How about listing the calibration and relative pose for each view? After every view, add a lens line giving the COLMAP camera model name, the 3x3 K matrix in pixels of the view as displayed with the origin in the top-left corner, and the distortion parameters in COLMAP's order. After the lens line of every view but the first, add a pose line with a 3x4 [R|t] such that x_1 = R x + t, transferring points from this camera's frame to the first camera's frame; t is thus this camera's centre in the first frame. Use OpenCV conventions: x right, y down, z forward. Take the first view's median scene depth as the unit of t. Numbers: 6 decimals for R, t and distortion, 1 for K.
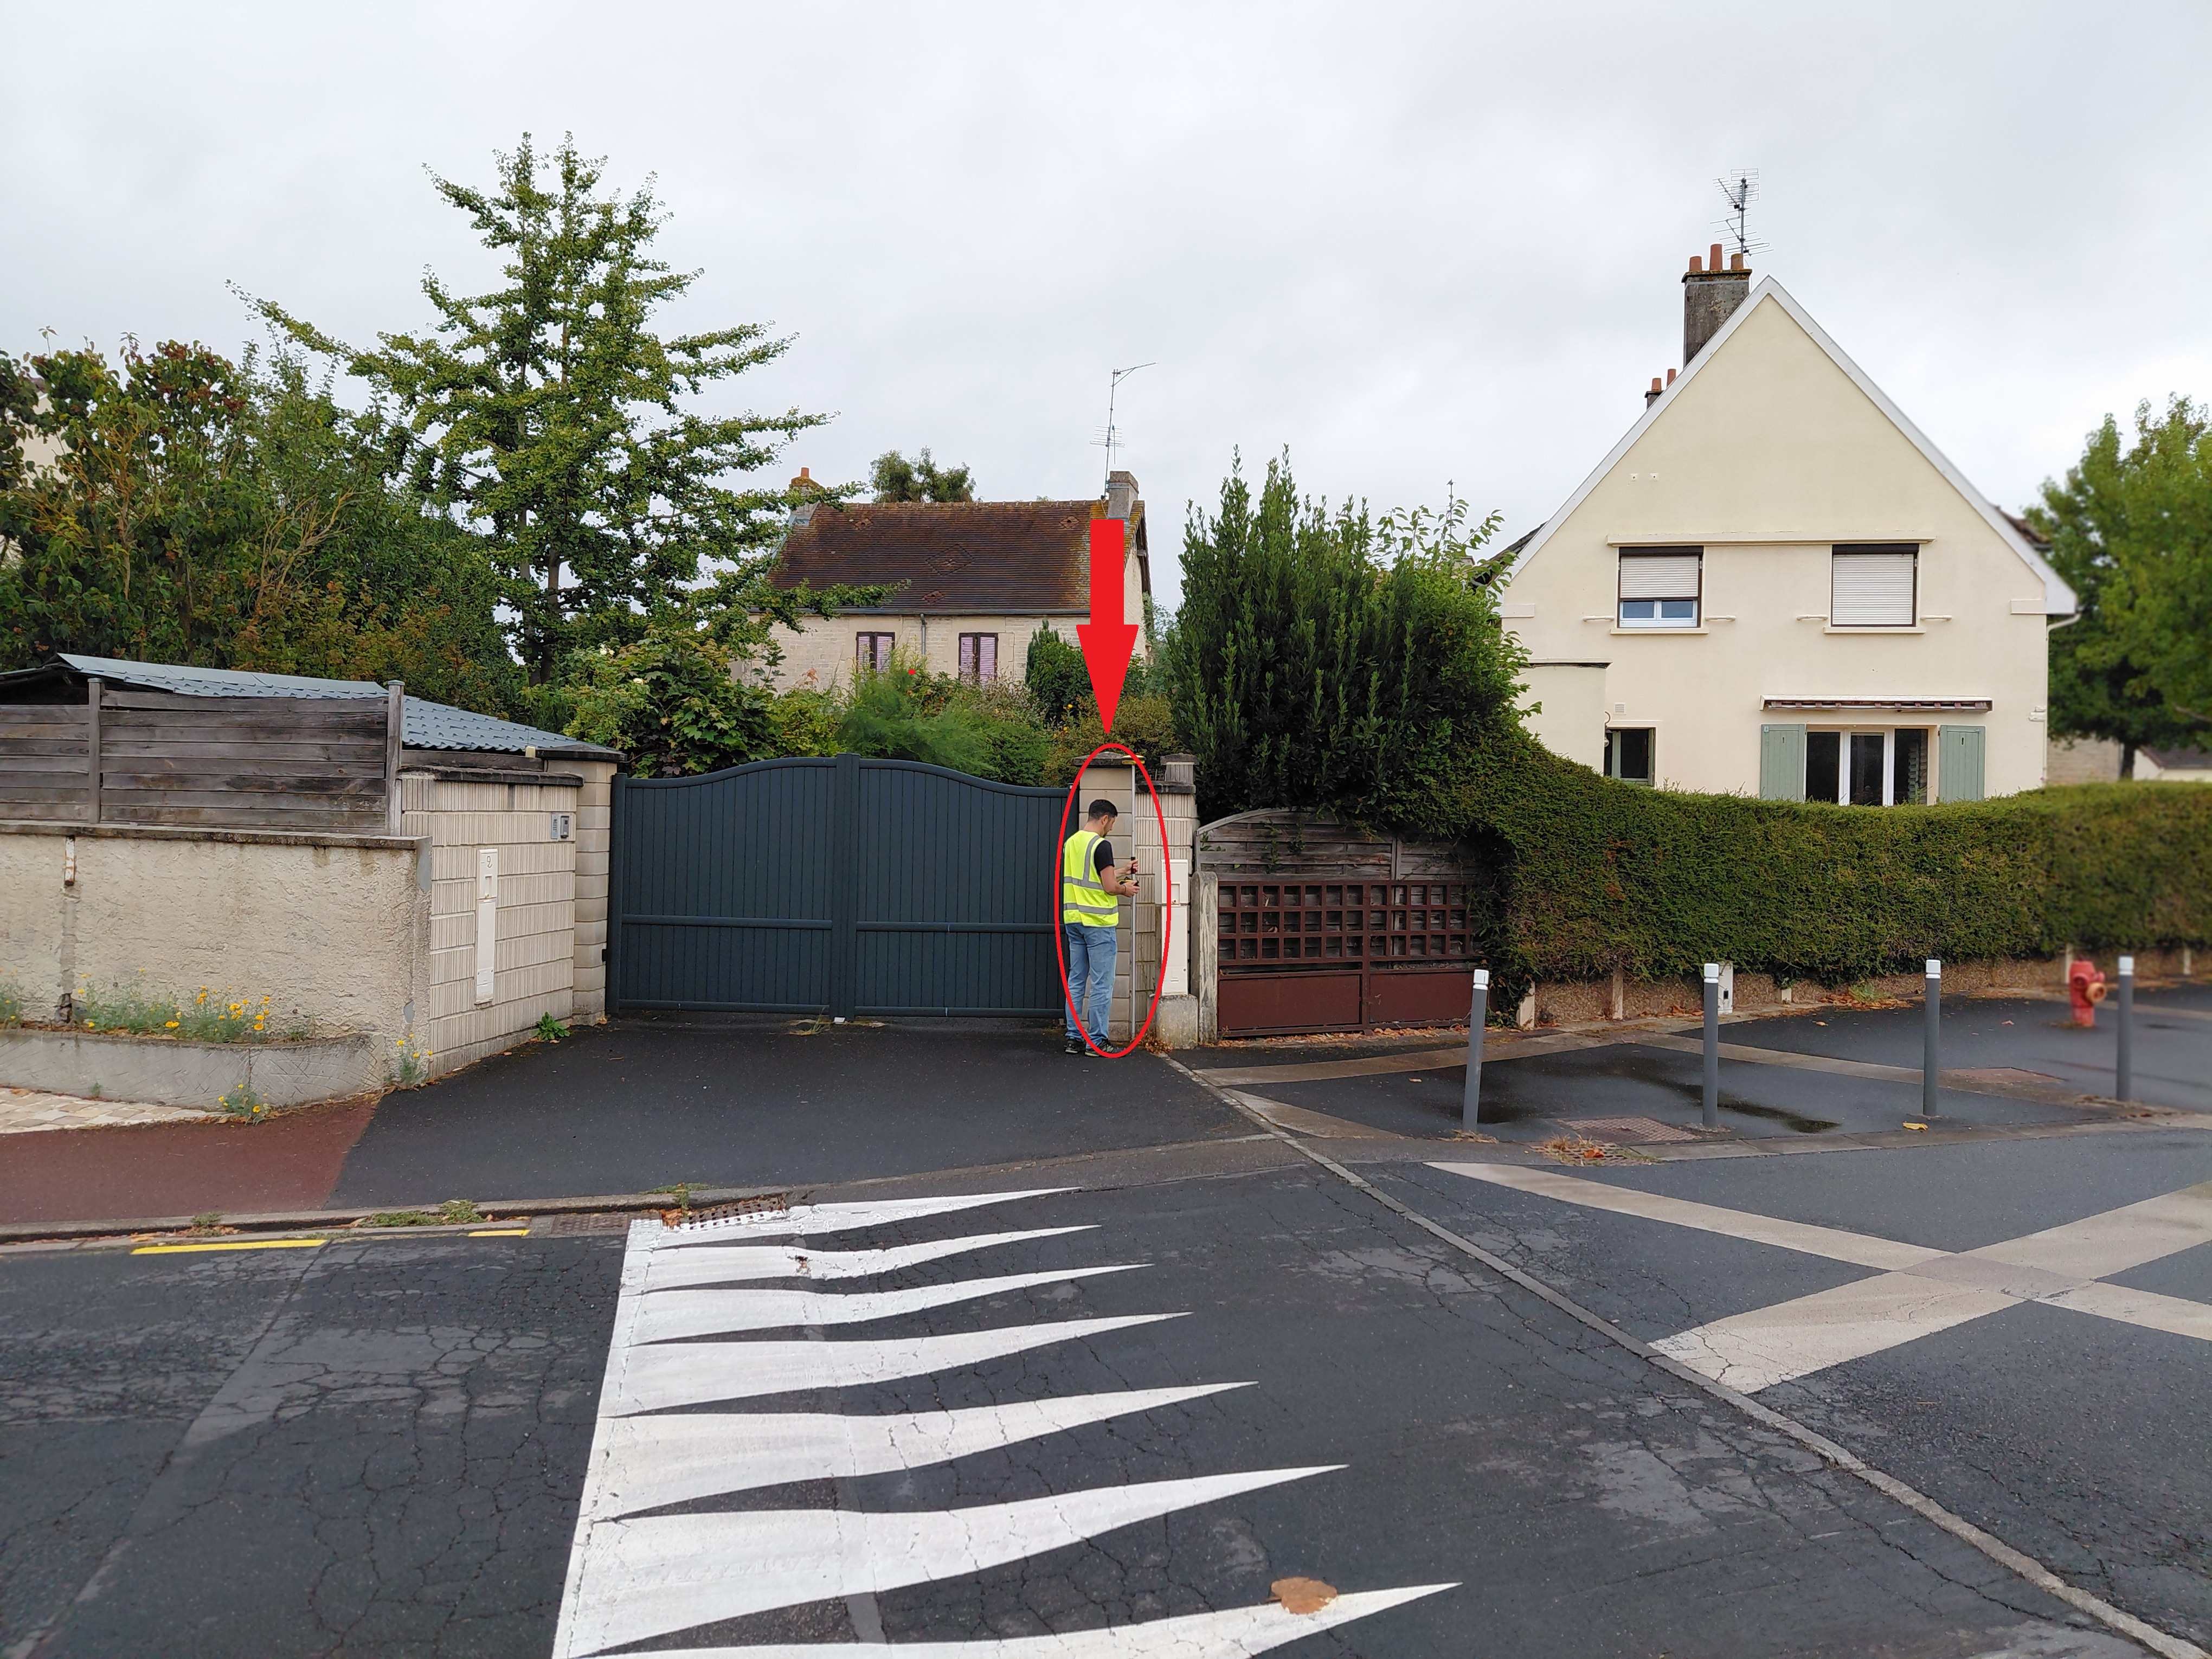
lens RADIAL K [[1607.7, 0, 1128.5], [0, 1607.7, 799.0], [0, 0, 1]] dist [0.046642, -0.065255]
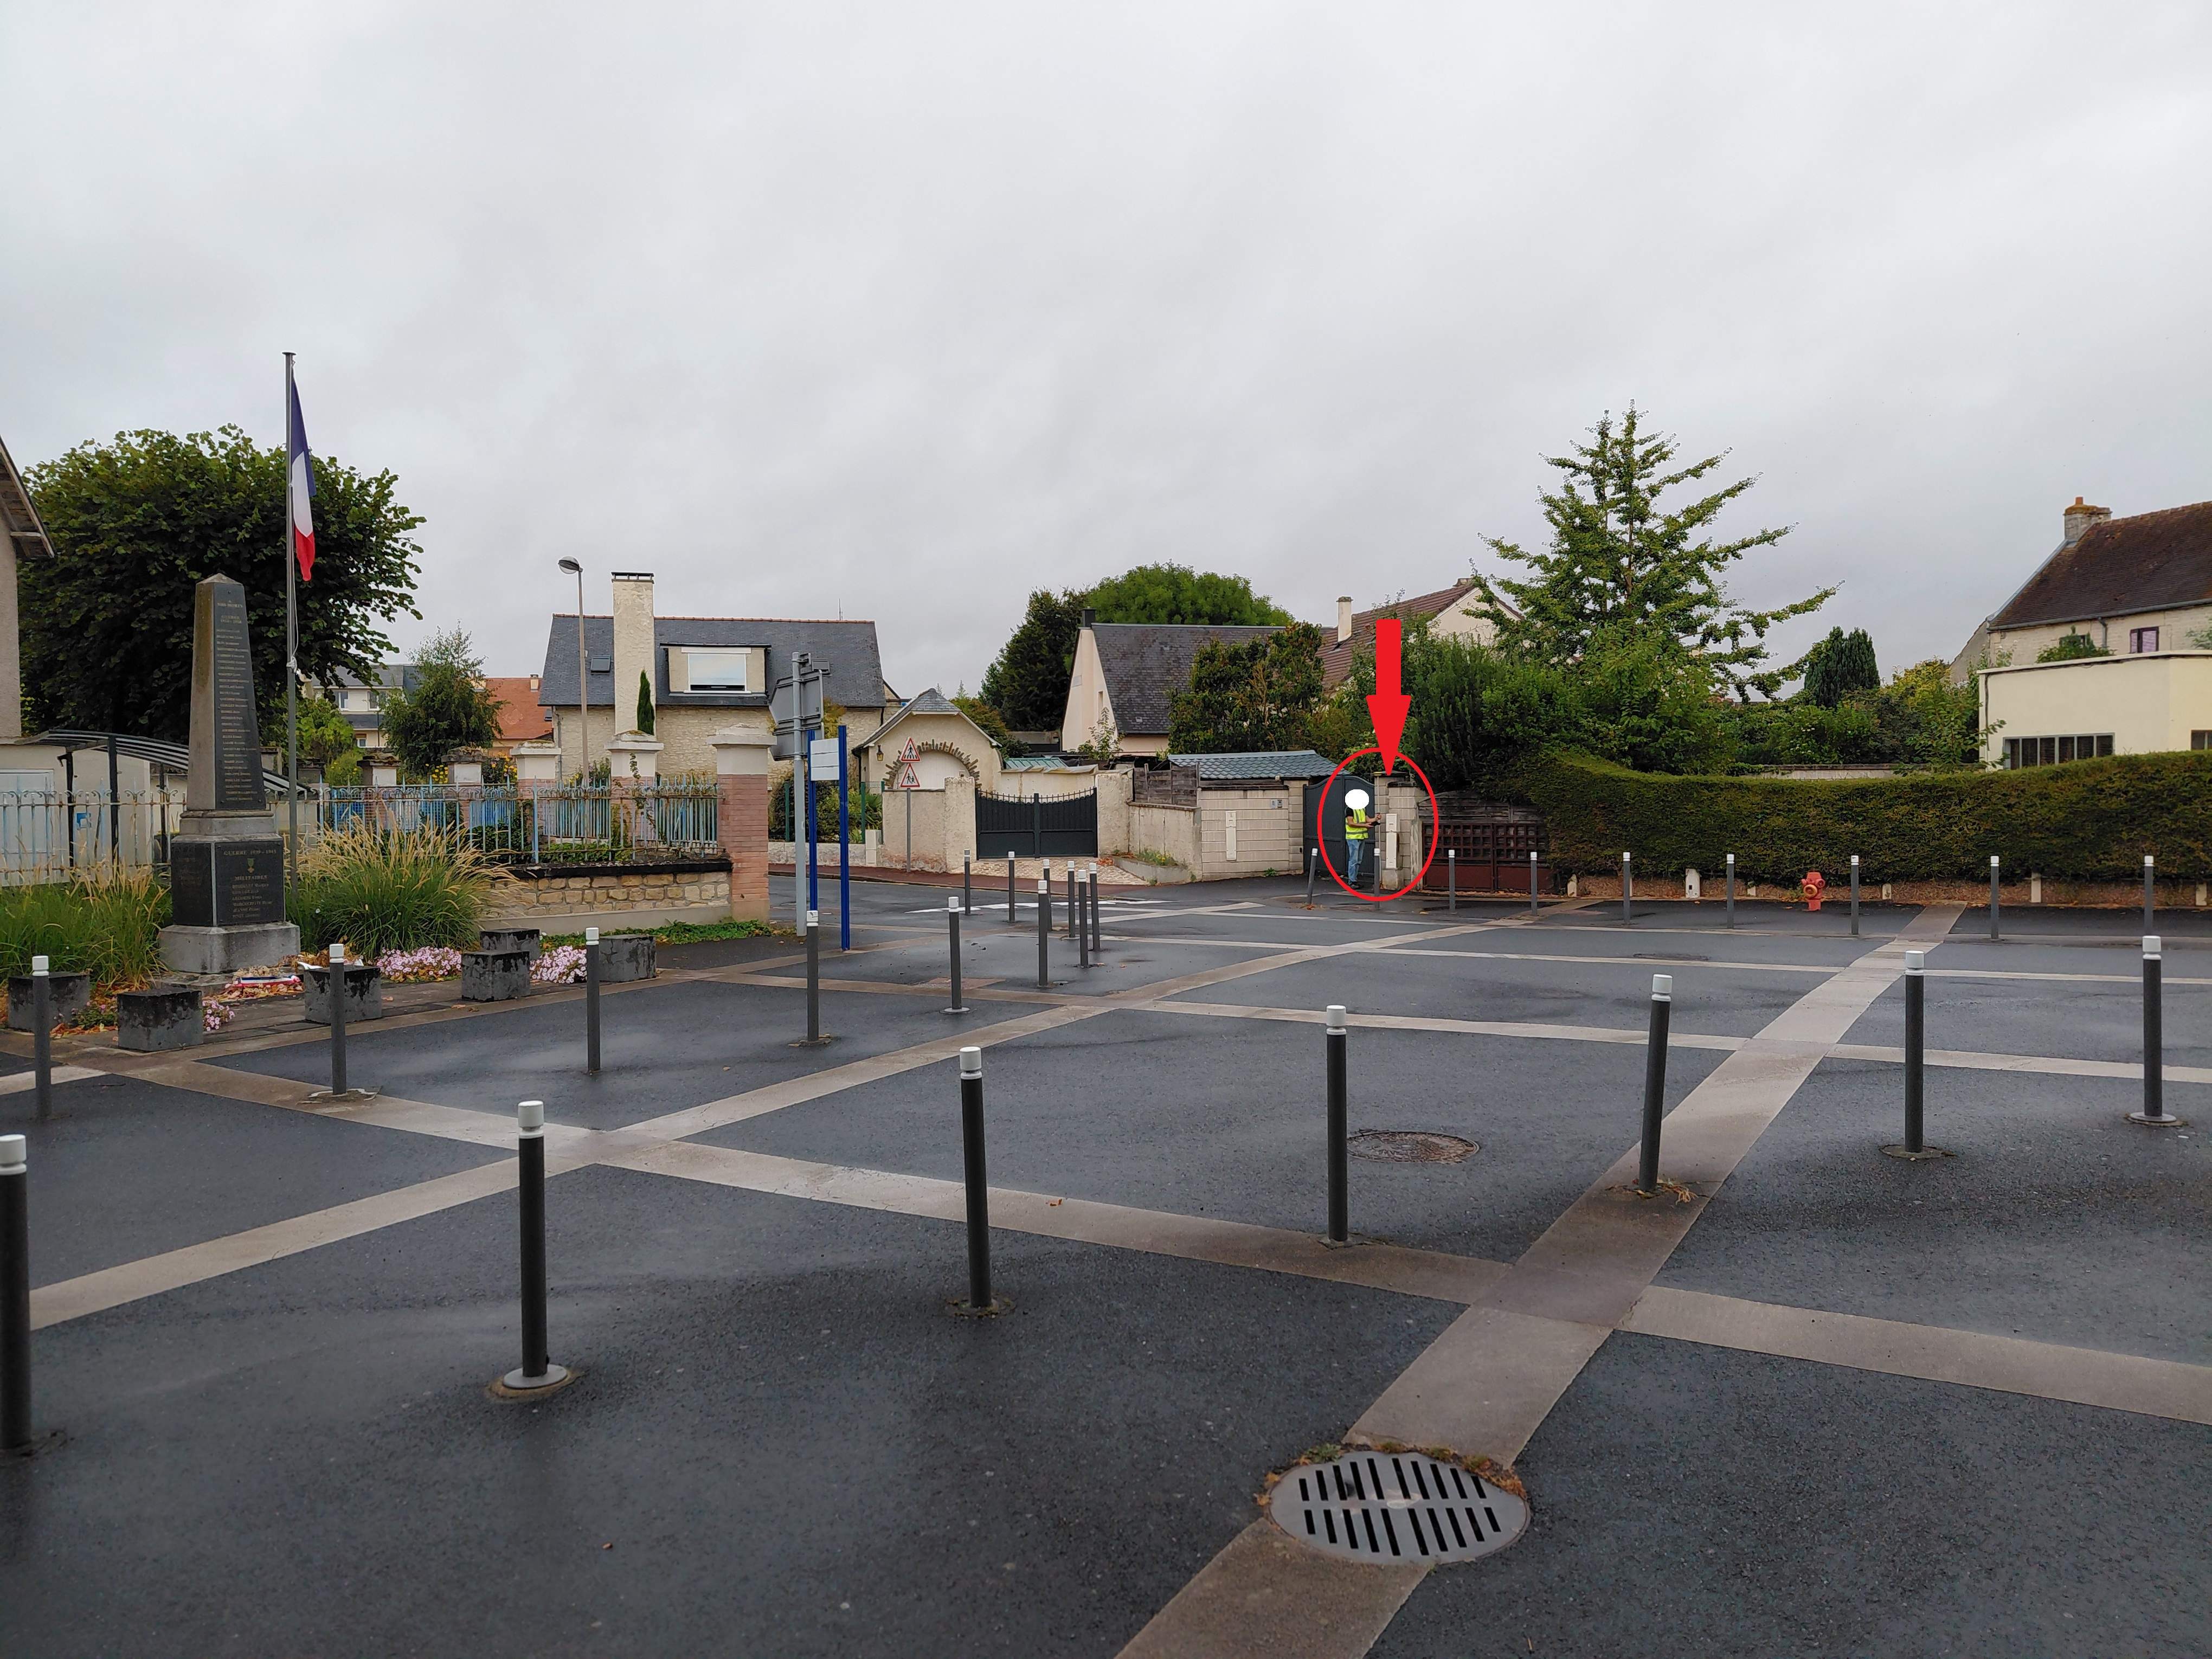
lens RADIAL K [[1607.7, 0, 1105.9], [0, 1607.7, 830.4], [0, 0, 1]] dist [0.046642, -0.065255]
pose [[0.368094, 0.002124, -0.929786, 2.012891], [0.025831, 0.999588, 0.012509, 0.019075], [0.929430, -0.028622, 0.367888, -0.313474]]
